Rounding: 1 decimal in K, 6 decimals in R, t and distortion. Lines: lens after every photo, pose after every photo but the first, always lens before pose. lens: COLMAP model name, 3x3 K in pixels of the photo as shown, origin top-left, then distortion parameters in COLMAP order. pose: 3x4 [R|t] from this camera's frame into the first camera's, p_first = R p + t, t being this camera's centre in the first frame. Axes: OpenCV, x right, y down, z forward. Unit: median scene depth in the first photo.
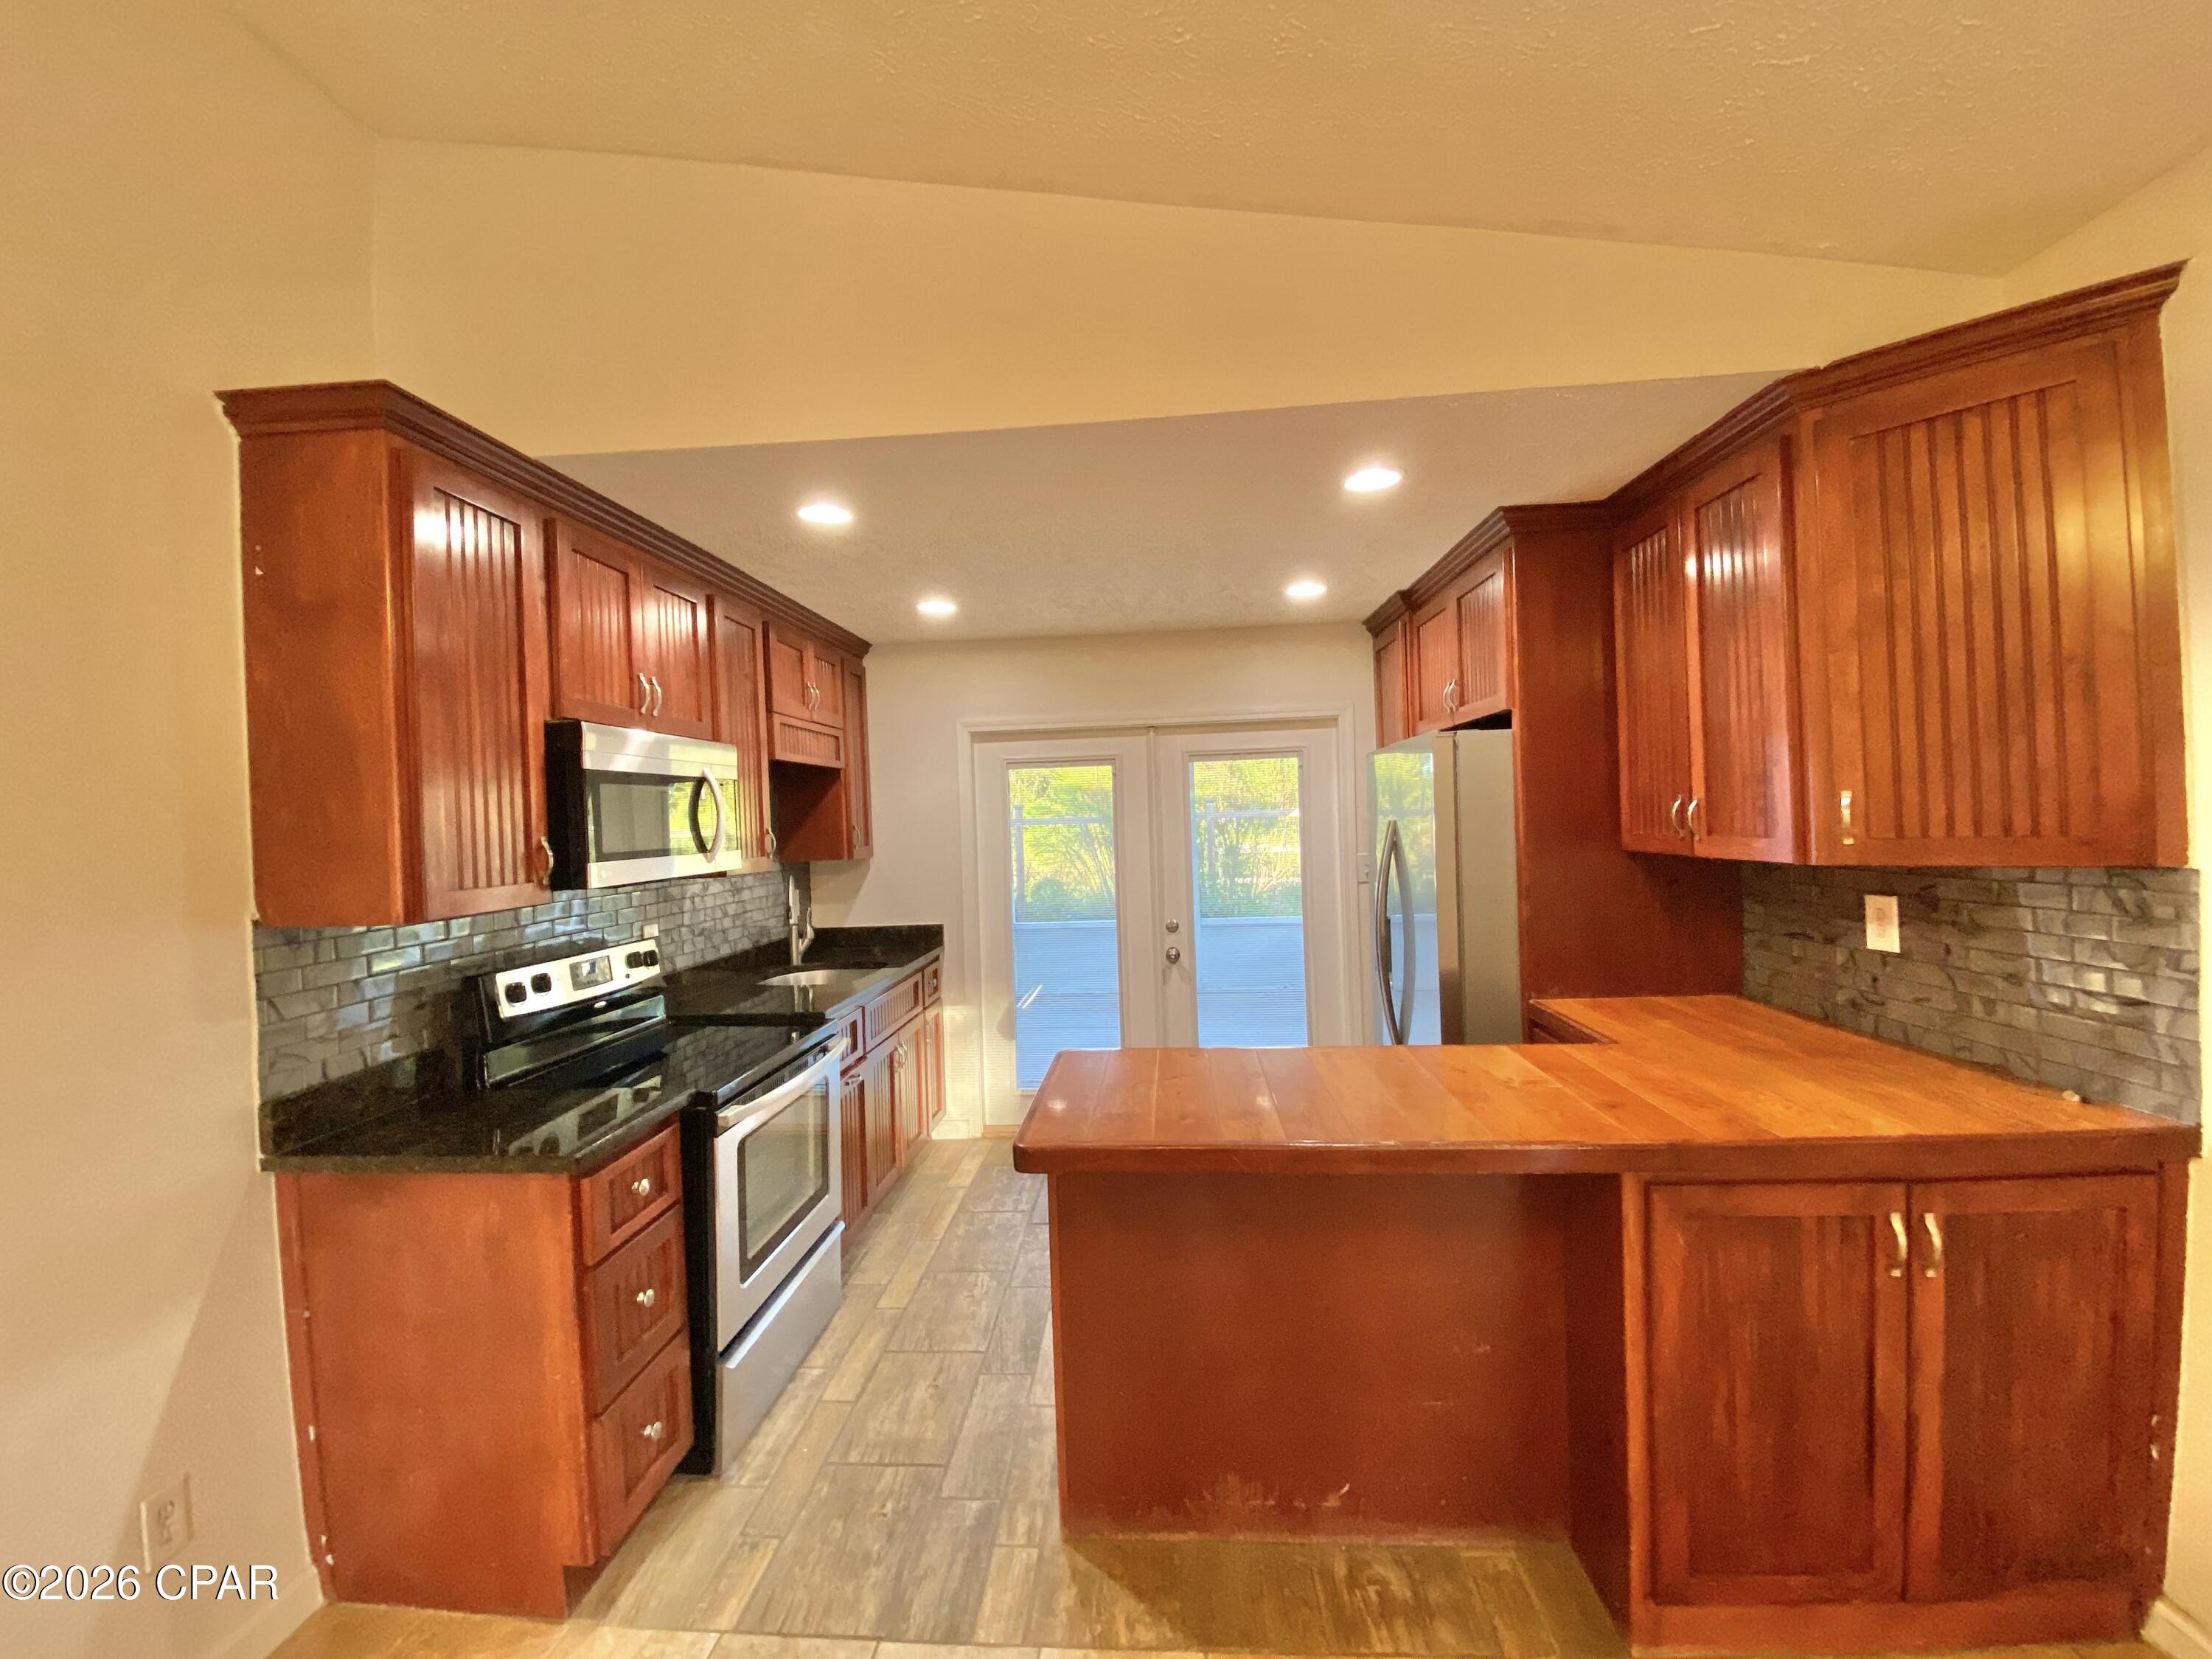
lens RADIAL K [[891.8, 0, 1100.4], [0, 891.8, 828.6], [0, 0, 1]] dist [0.029864, -0.024672]
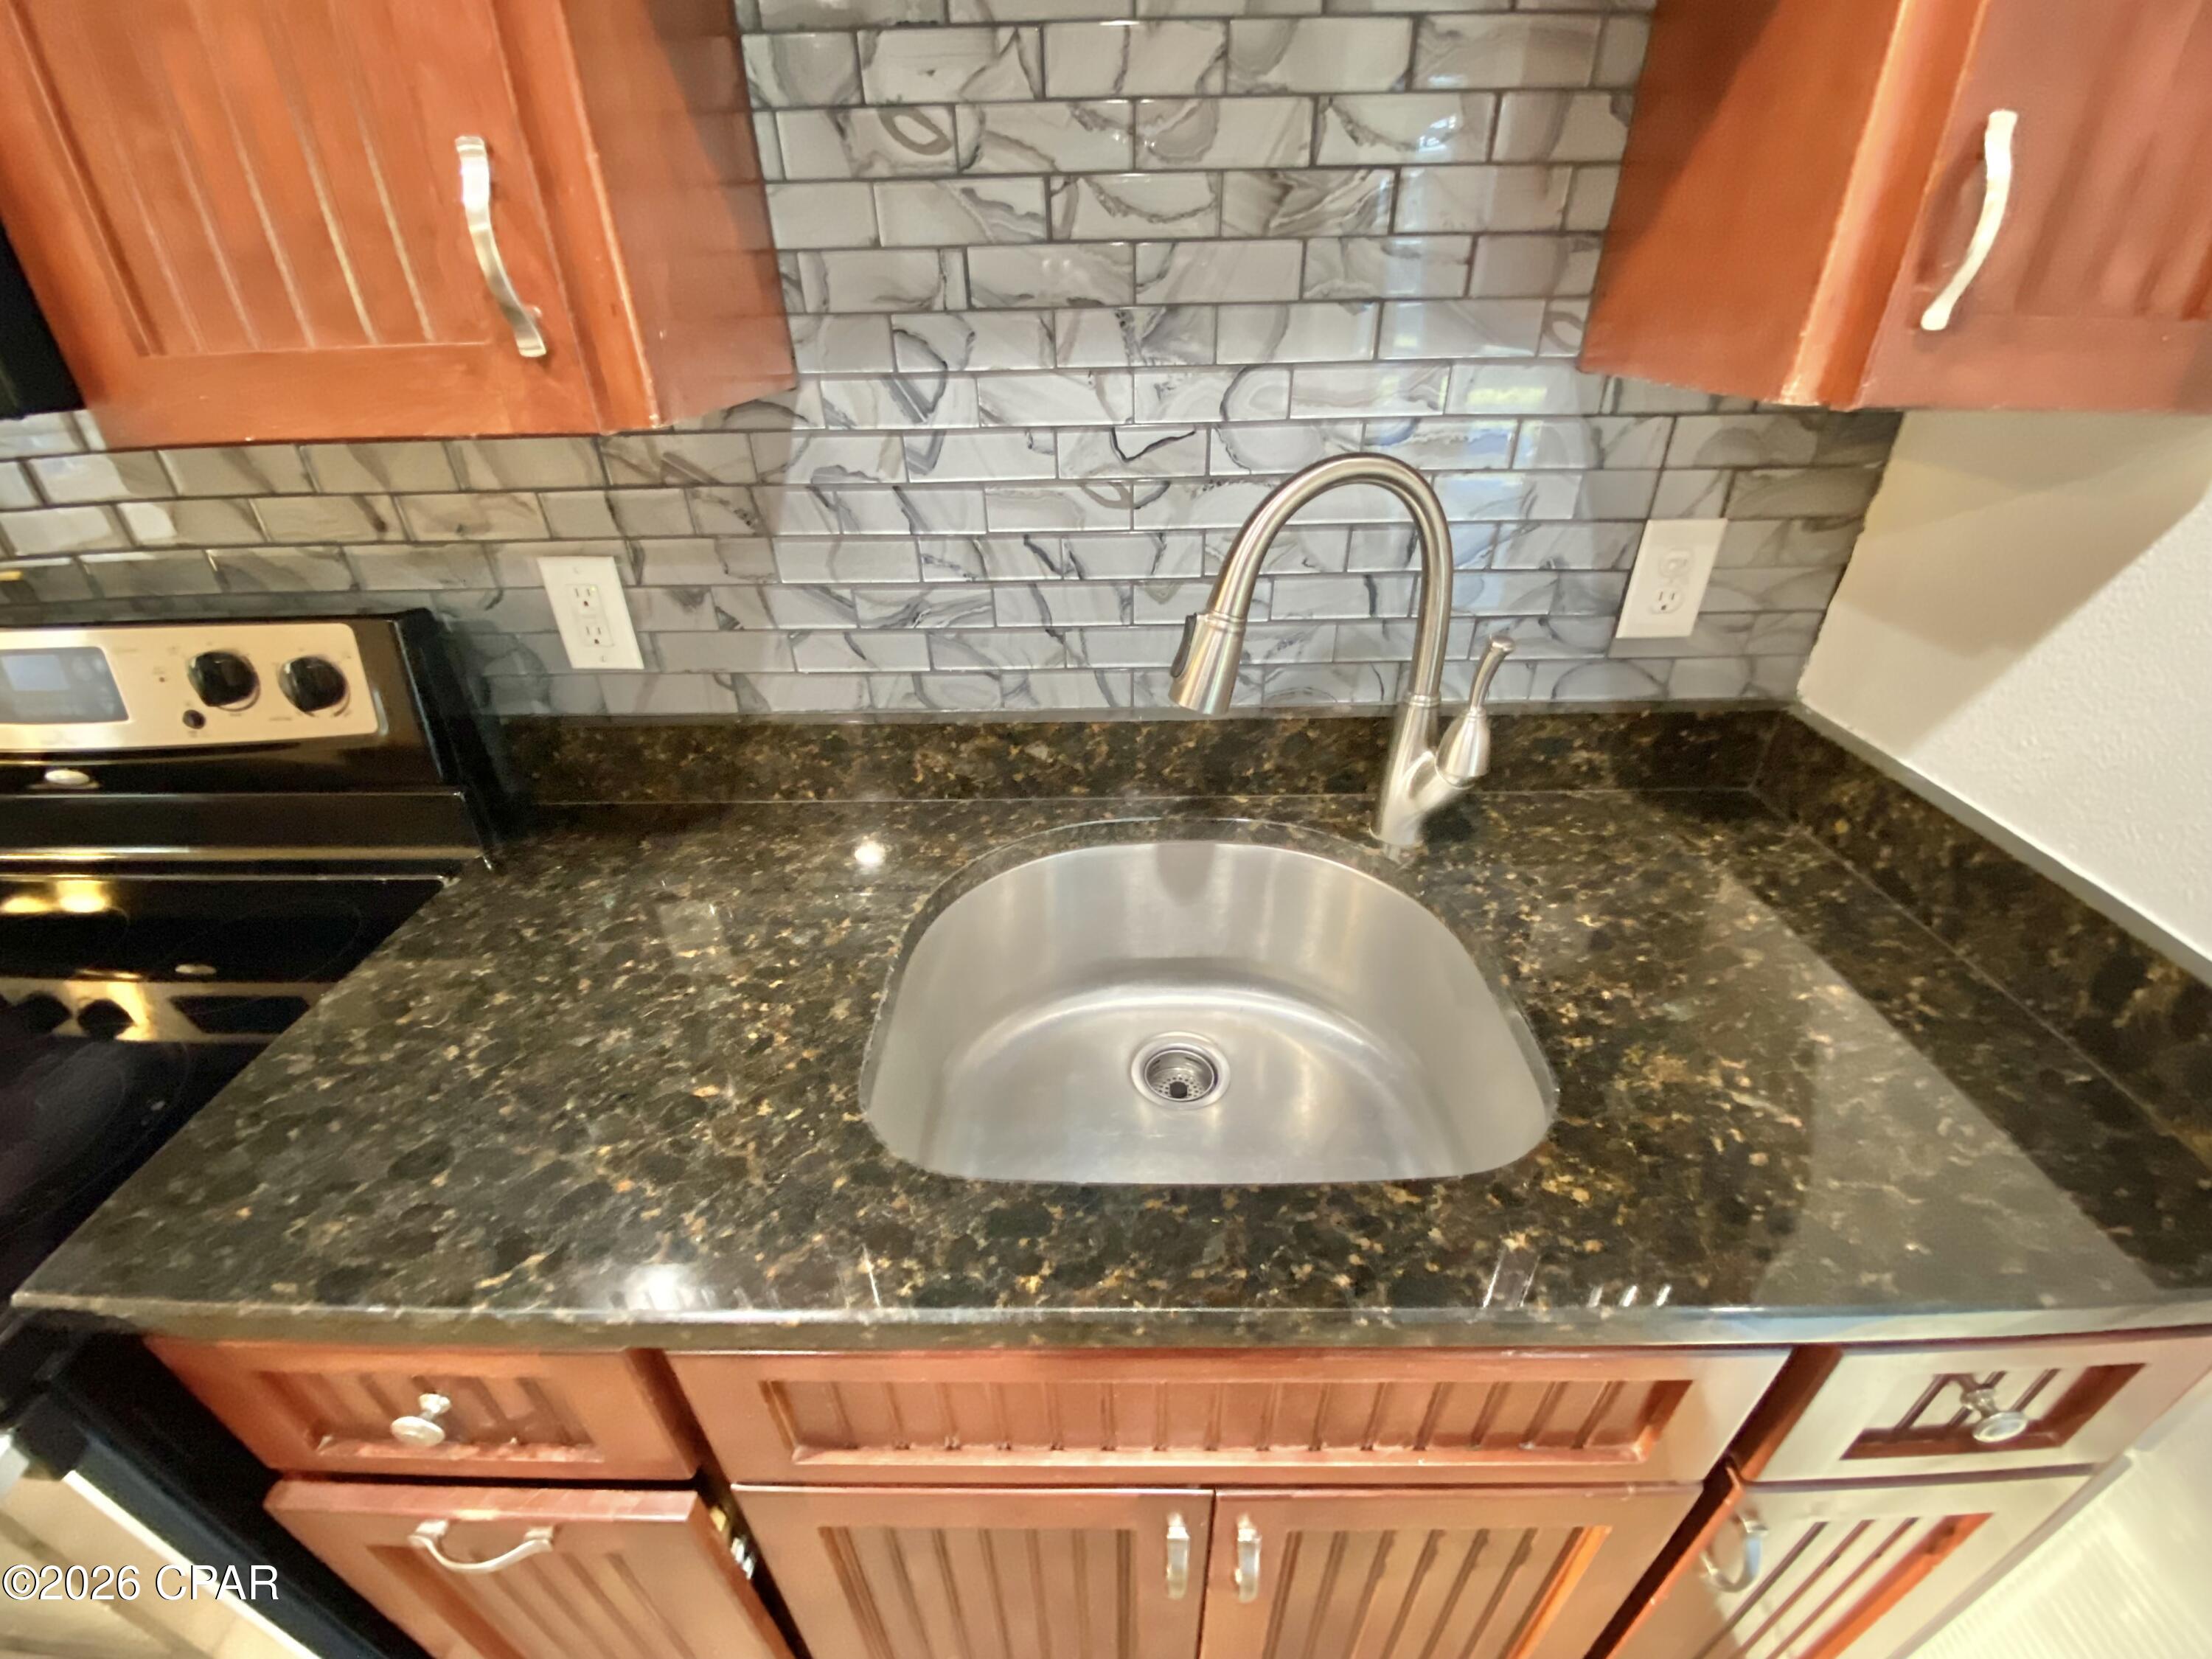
lens RADIAL K [[883.6, 0, 1110.8], [0, 883.6, 831.9], [0, 0, 1]] dist [0.027813, -0.023140]
pose [[0.085566, 0.535640, -0.840100, -0.253612], [0.002979, 0.843051, 0.537825, 0.030849], [0.996328, -0.048522, 0.070540, 1.655538]]
